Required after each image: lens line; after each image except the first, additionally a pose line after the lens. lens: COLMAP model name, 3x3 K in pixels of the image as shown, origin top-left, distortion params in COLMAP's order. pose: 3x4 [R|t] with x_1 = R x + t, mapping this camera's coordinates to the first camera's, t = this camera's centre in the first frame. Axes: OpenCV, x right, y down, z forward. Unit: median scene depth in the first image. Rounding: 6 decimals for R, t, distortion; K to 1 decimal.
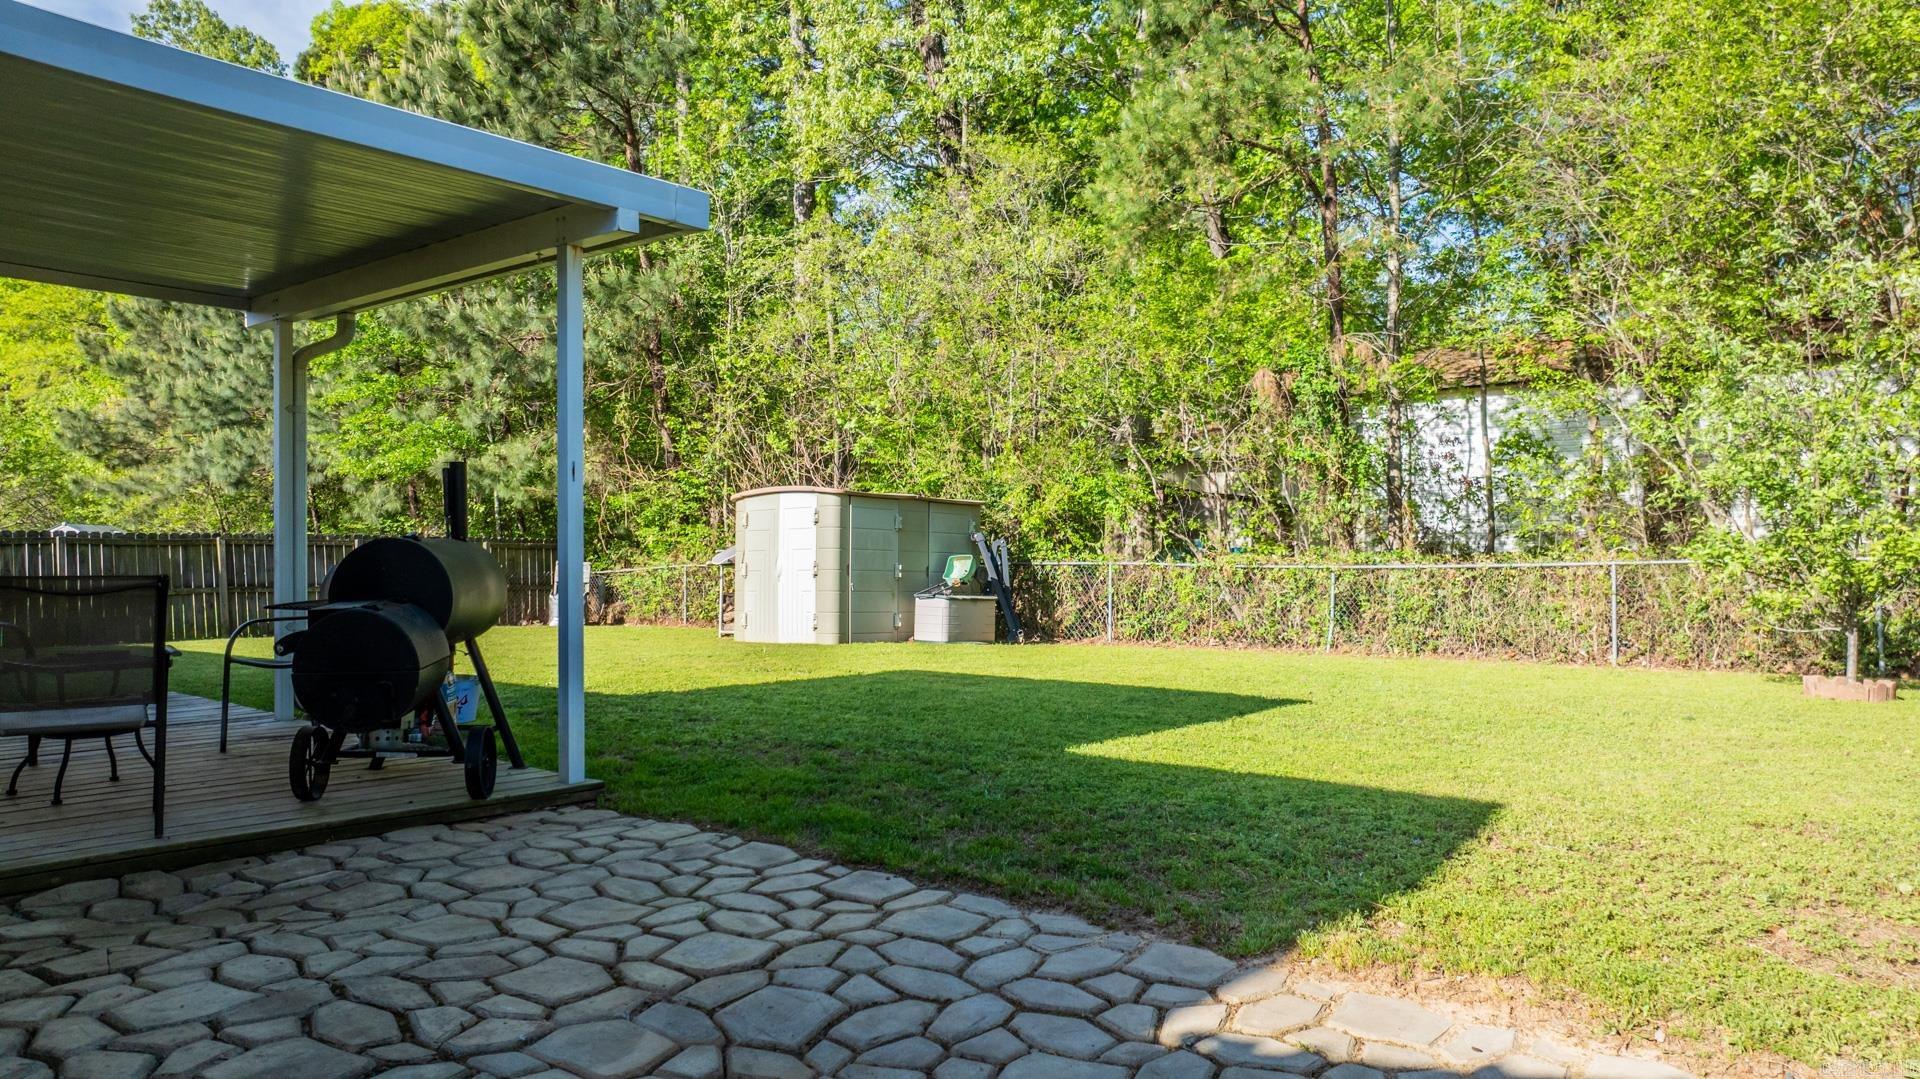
lens RADIAL K [[1361.0, 0, 963.5], [0, 1361.0, 543.9], [0, 0, 1]] dist [-0.009264, 0.000419]
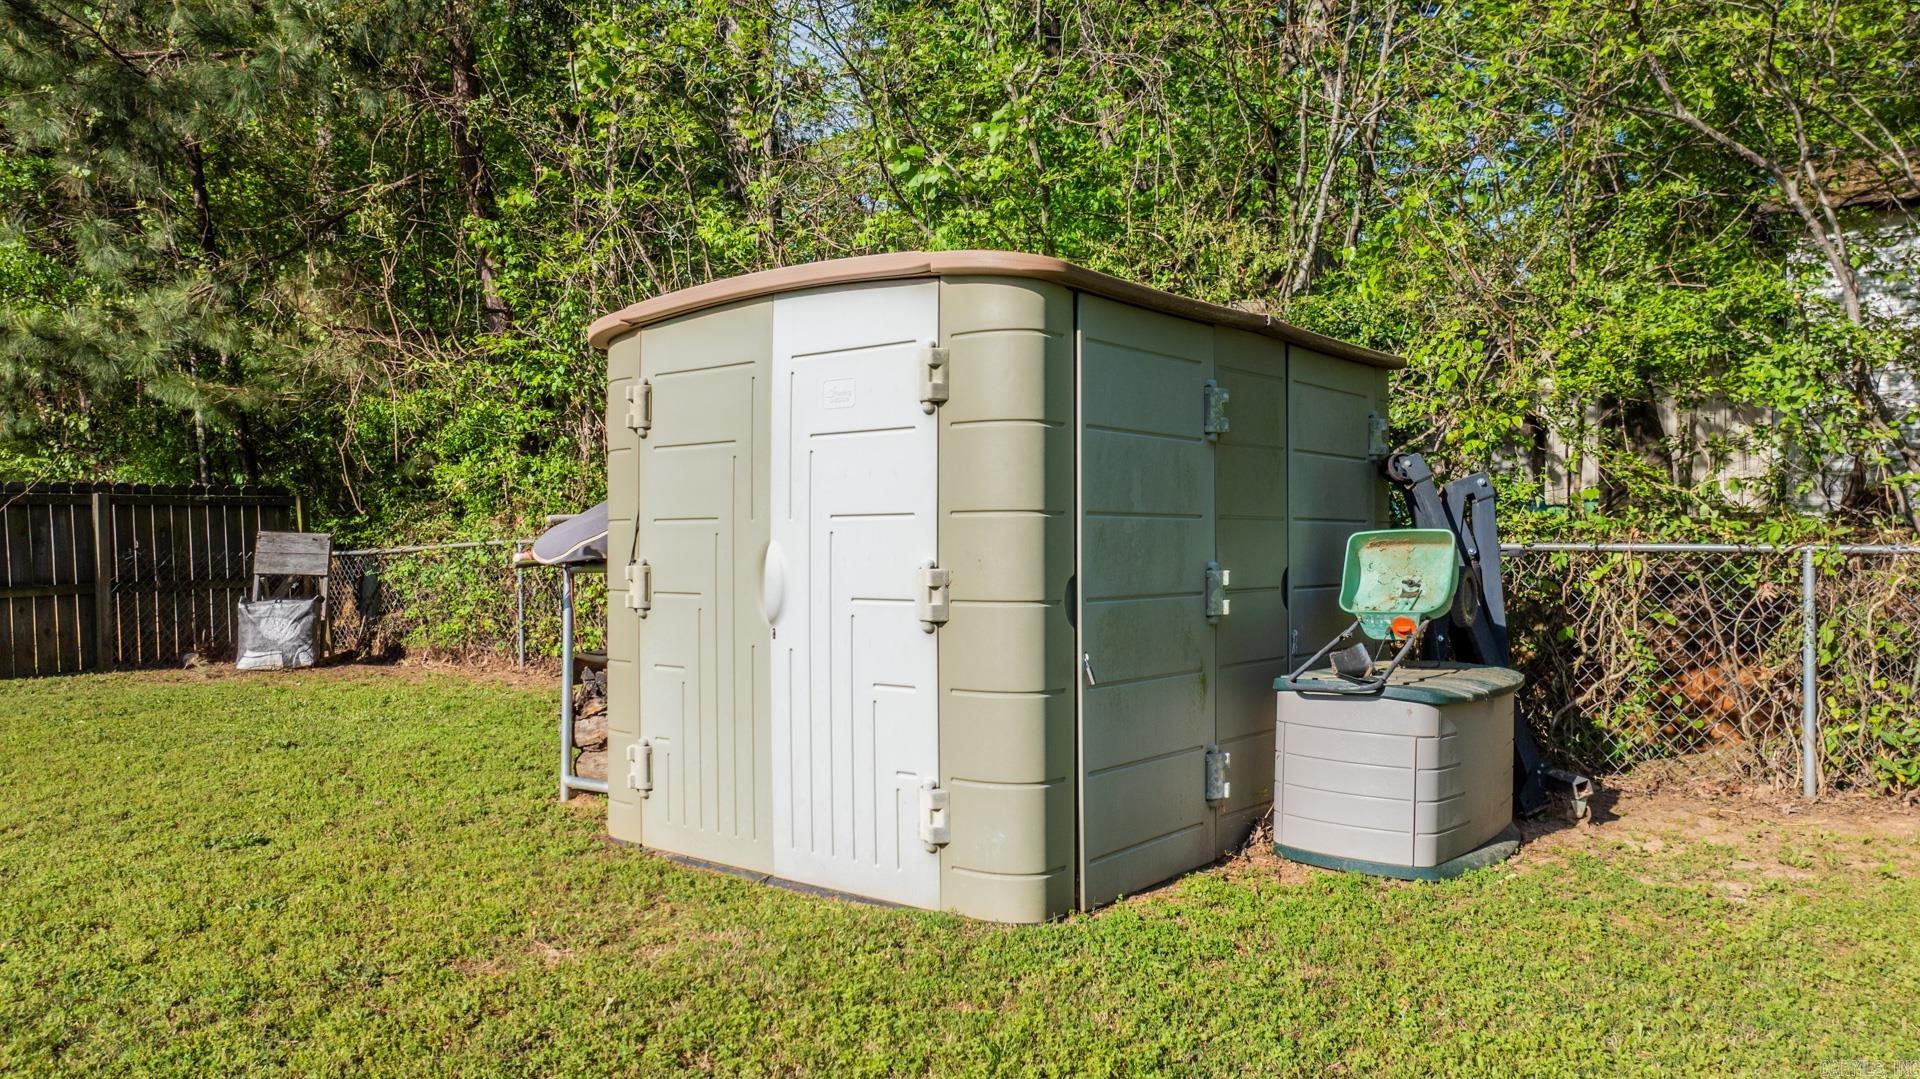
lens RADIAL K [[1361.0, 0, 963.5], [0, 1361.0, 543.9], [0, 0, 1]] dist [-0.009264, 0.000419]
pose [[0.998070, -0.005838, 0.061818, -0.105726], [0.003578, 0.999323, 0.036613, 0.000408], [-0.061990, -0.036321, 0.997416, 0.678786]]
